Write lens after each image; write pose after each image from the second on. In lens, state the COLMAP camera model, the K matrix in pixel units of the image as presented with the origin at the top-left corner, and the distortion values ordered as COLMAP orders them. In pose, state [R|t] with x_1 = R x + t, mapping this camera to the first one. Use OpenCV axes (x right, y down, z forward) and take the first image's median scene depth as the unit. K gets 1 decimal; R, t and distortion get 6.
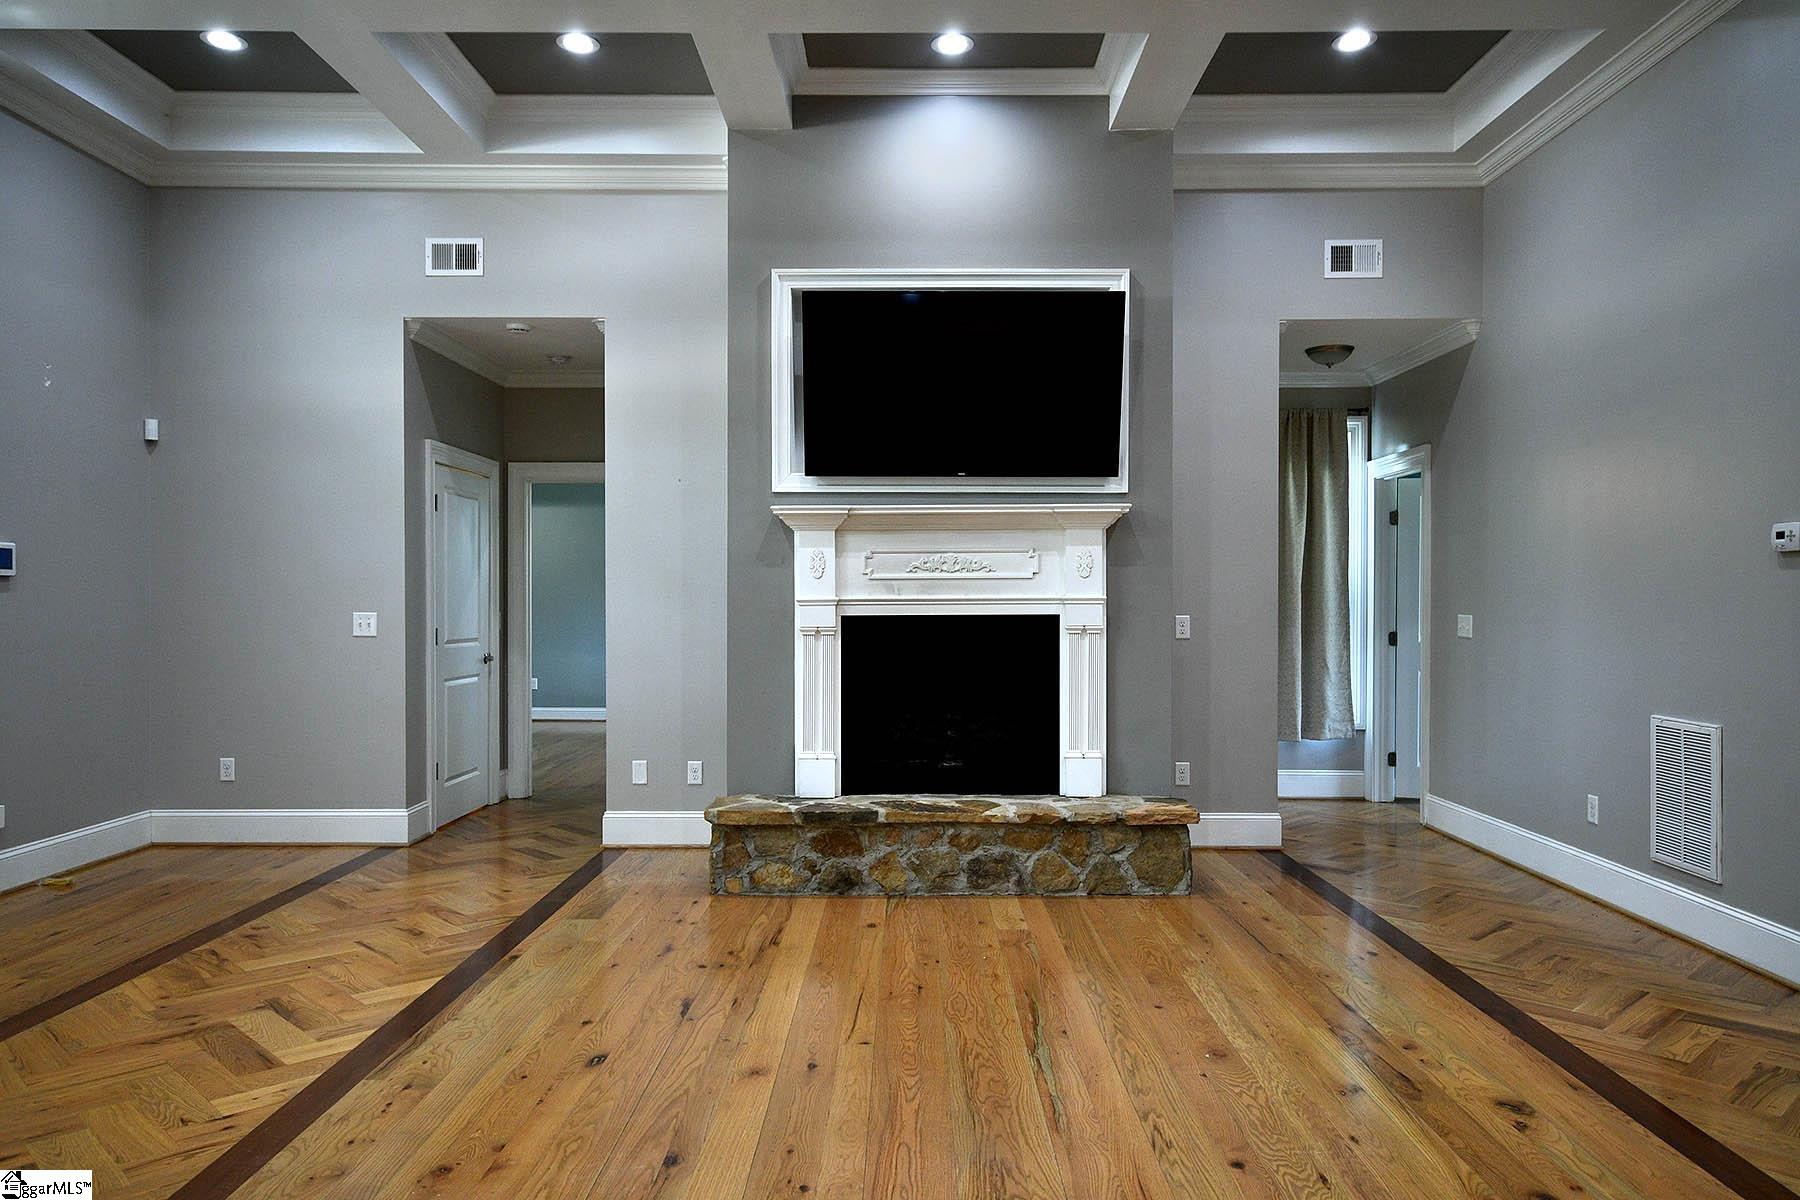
lens RADIAL K [[1221.3, 0, 905.5], [0, 1221.3, 607.0], [0, 0, 1]] dist [0.013528, 0.003490]
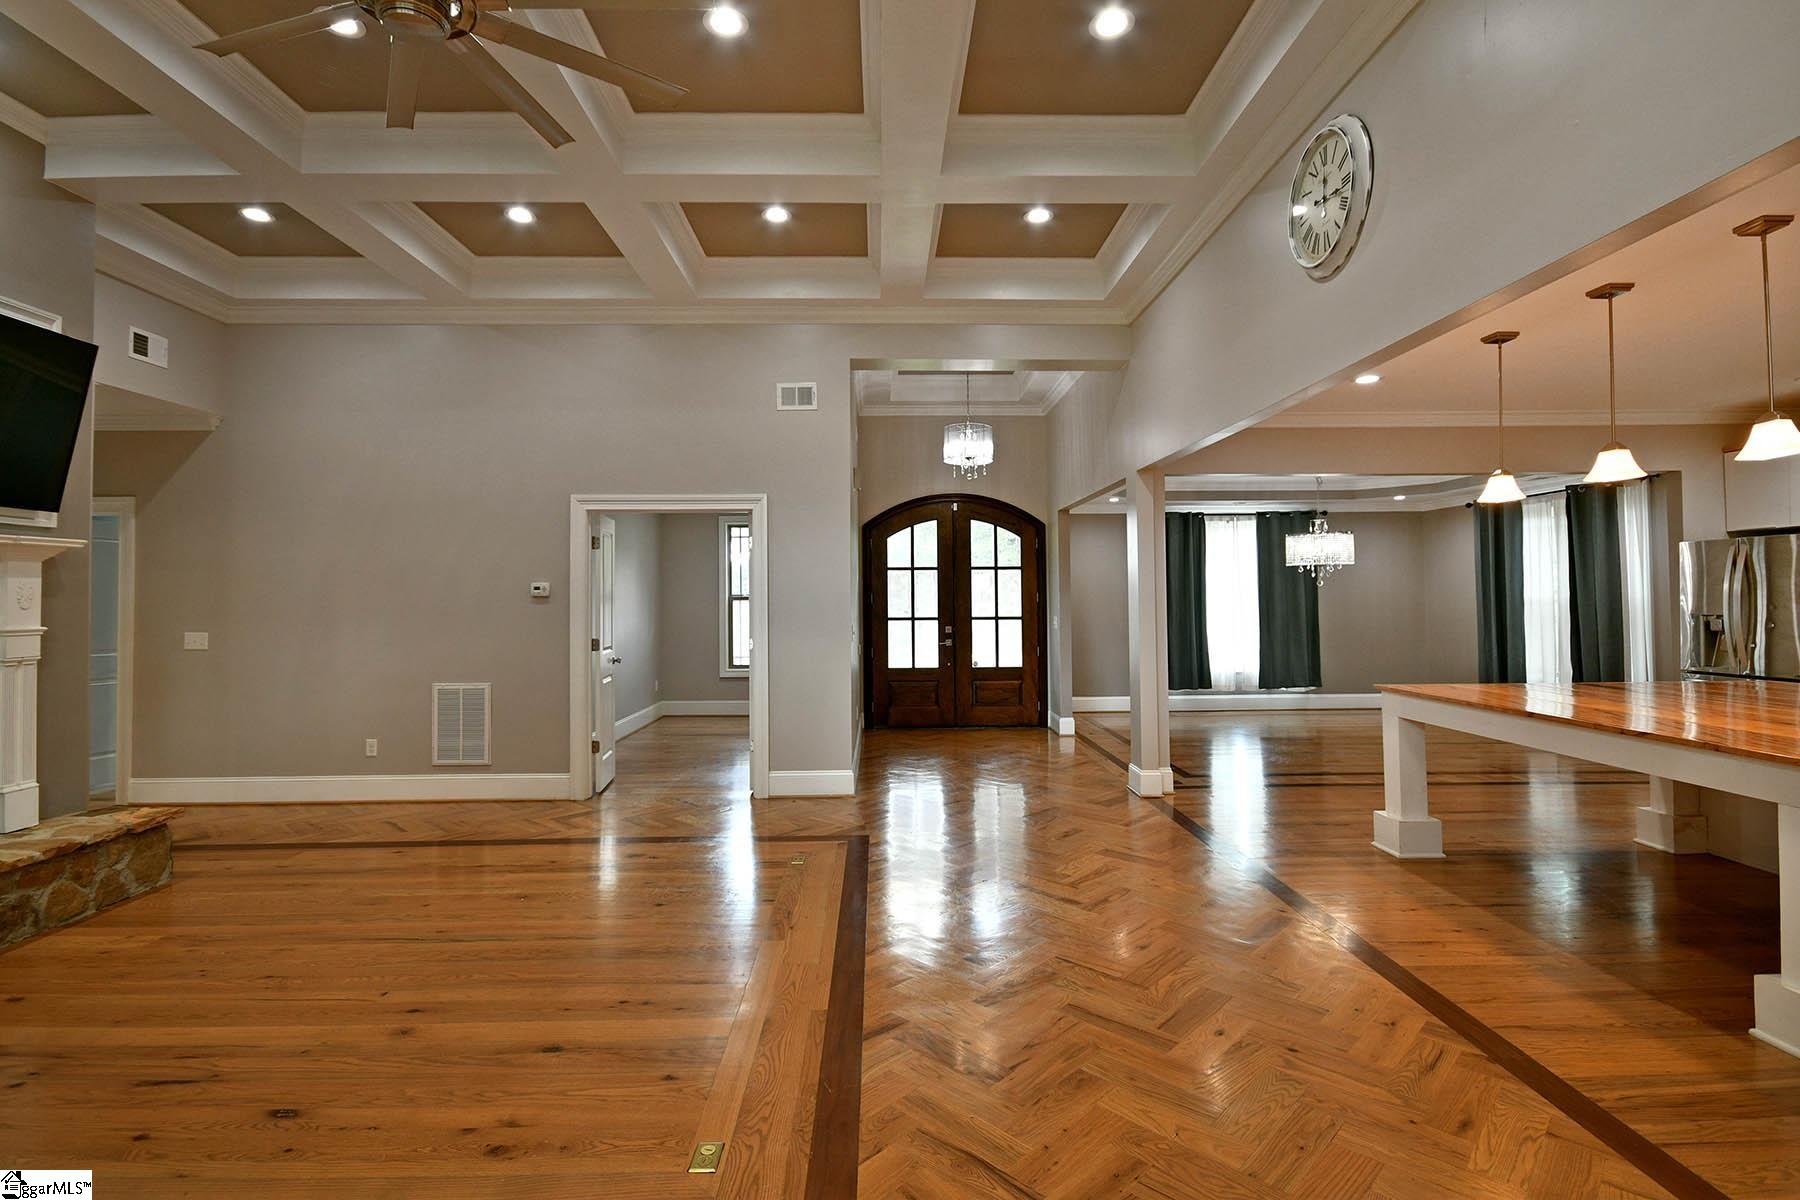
lens RADIAL K [[847.9, 0, 897.9], [0, 847.9, 584.8], [0, 0, 1]] dist [-0.020658, -0.001292]
pose [[-0.016660, 0.017351, 0.999711, -0.579381], [0.015425, 0.999735, -0.017094, -0.022813], [-0.999742, 0.015136, -0.016923, 0.315193]]
